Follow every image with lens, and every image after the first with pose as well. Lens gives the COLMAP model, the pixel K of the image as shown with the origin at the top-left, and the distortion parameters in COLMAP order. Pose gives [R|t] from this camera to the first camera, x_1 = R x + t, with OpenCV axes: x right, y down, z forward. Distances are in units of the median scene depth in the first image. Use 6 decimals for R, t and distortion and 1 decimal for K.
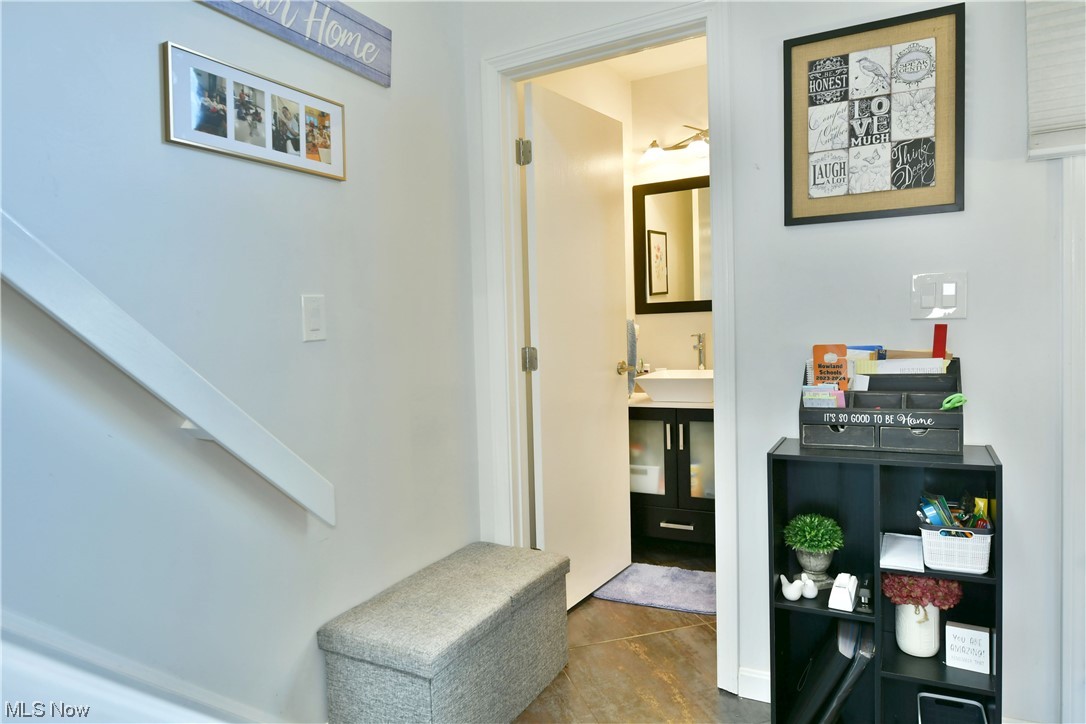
lens RADIAL K [[668.2, 0, 544.2], [0, 668.2, 339.2], [0, 0, 1]] dist [-0.018552, -0.002222]
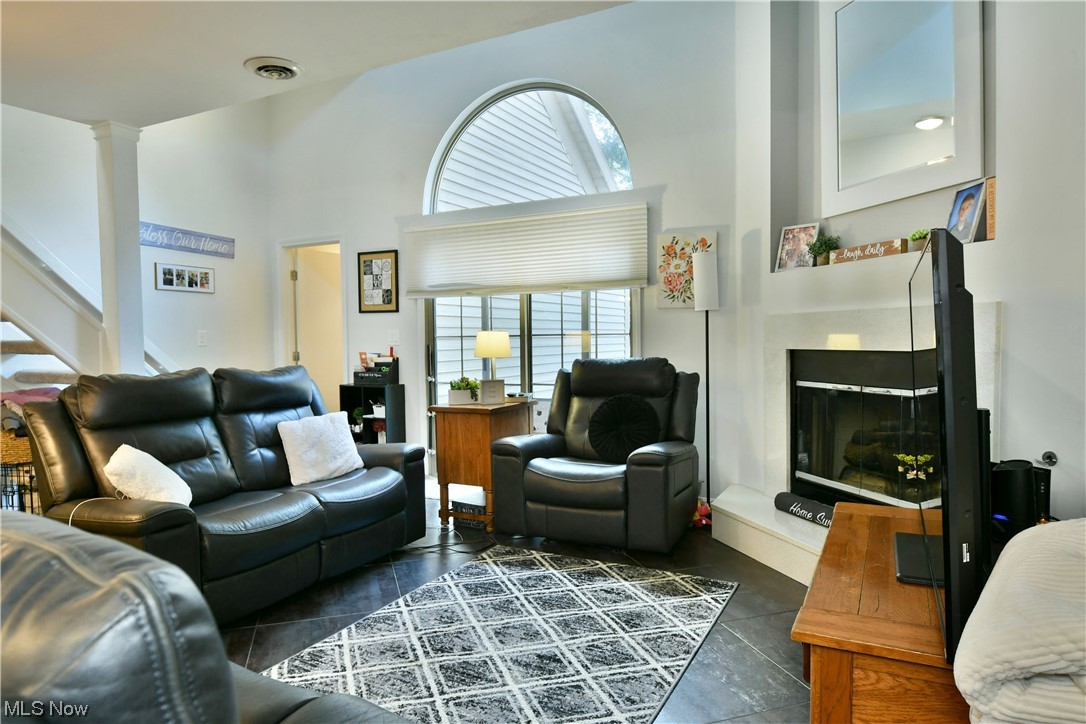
lens RADIAL K [[668.2, 0, 535.0], [0, 668.2, 368.9], [0, 0, 1]] dist [-0.018552, -0.002222]
pose [[0.999486, 0.030858, 0.008742, 1.201324], [-0.031038, 0.999290, 0.021336, -0.005775], [-0.008077, -0.021597, 0.999734, -2.148492]]
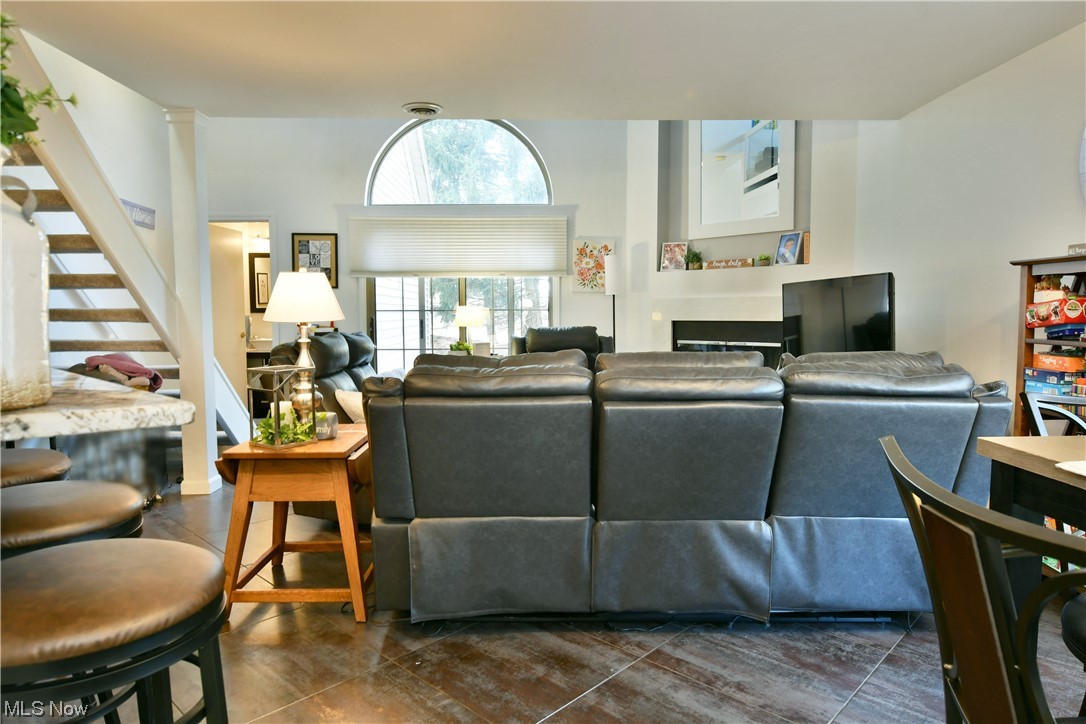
lens RADIAL K [[662.3, 0, 537.5], [0, 662.3, 364.5], [0, 0, 1]] dist [-0.015029, -0.004594]
pose [[0.870263, 0.003324, 0.492576, -0.207536], [-0.023630, 0.999108, 0.035006, 0.072231], [-0.492020, -0.042104, 0.869565, -2.625520]]
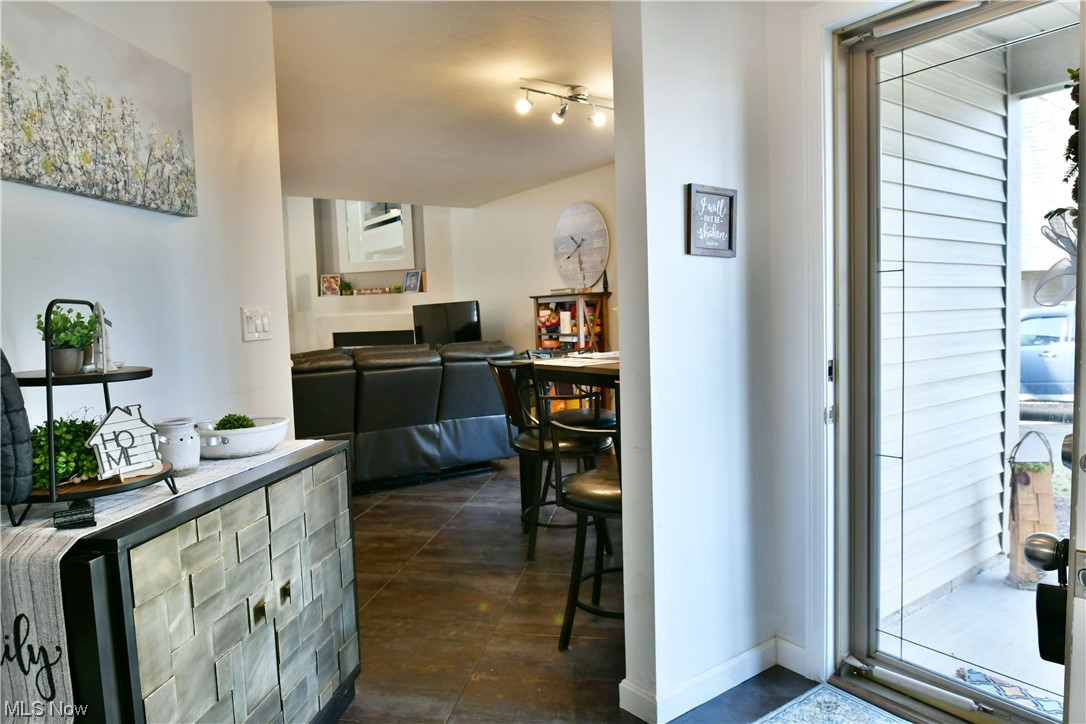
lens RADIAL K [[662.3, 0, 539.5], [0, 662.3, 356.2], [0, 0, 1]] dist [-0.015029, -0.004594]
pose [[0.445579, -0.023484, 0.894935, -1.376304], [0.035650, 0.999328, 0.008474, 0.124430], [-0.894533, 0.028129, 0.446117, -3.310671]]
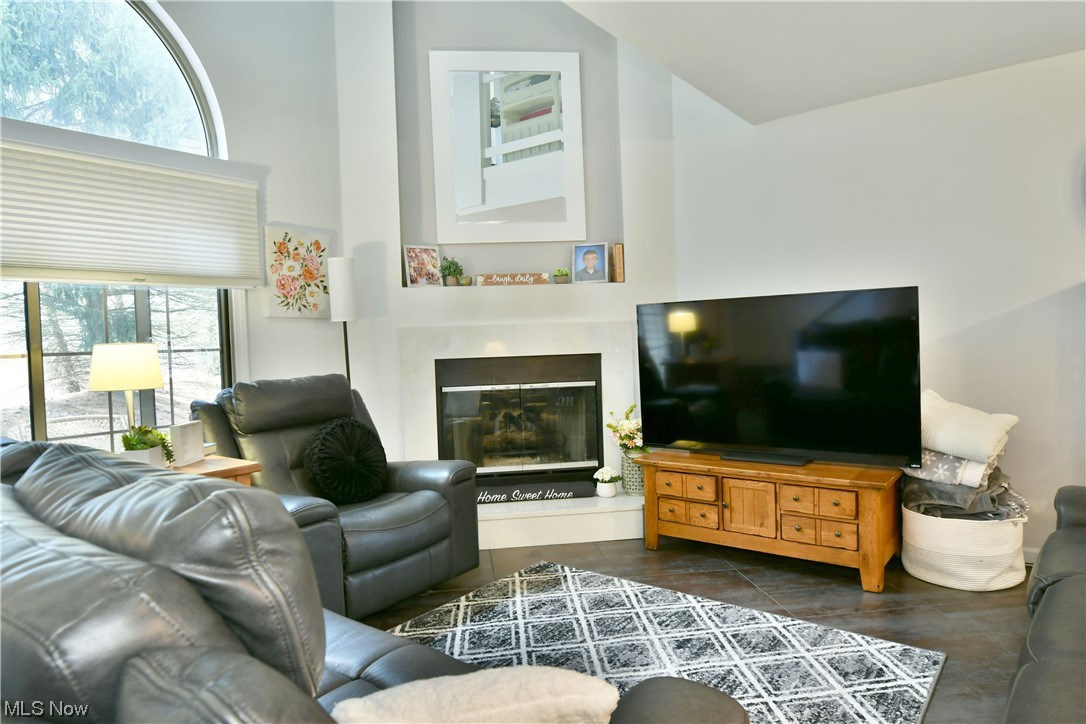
lens RADIAL K [[668.2, 0, 541.6], [0, 668.2, 364.3], [0, 0, 1]] dist [-0.018552, -0.002222]
pose [[0.161677, 0.005615, 0.986828, -0.172624], [0.049618, 0.998673, -0.013811, 0.018990], [-0.985596, 0.051197, 0.161184, -0.790860]]
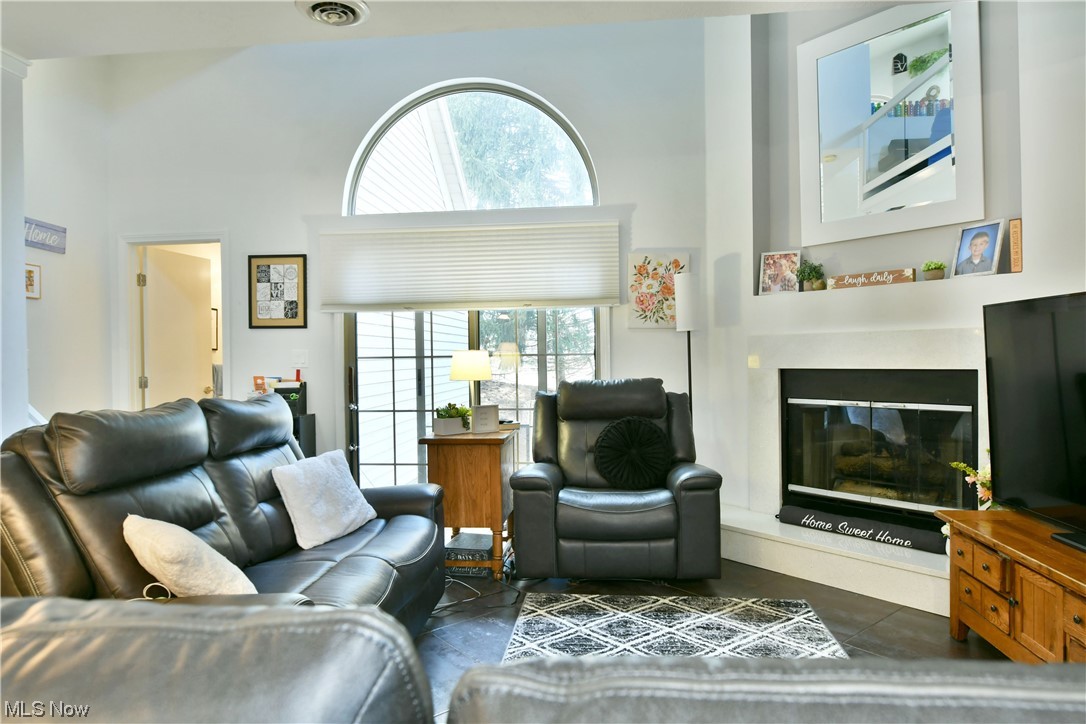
lens RADIAL K [[668.2, 0, 535.2], [0, 668.2, 367.7], [0, 0, 1]] dist [-0.018552, -0.002222]
pose [[0.925857, 0.026068, 0.376973, 0.439984], [-0.018569, 0.999551, -0.023513, 0.015884], [-0.377417, 0.014769, 0.925926, -1.793830]]
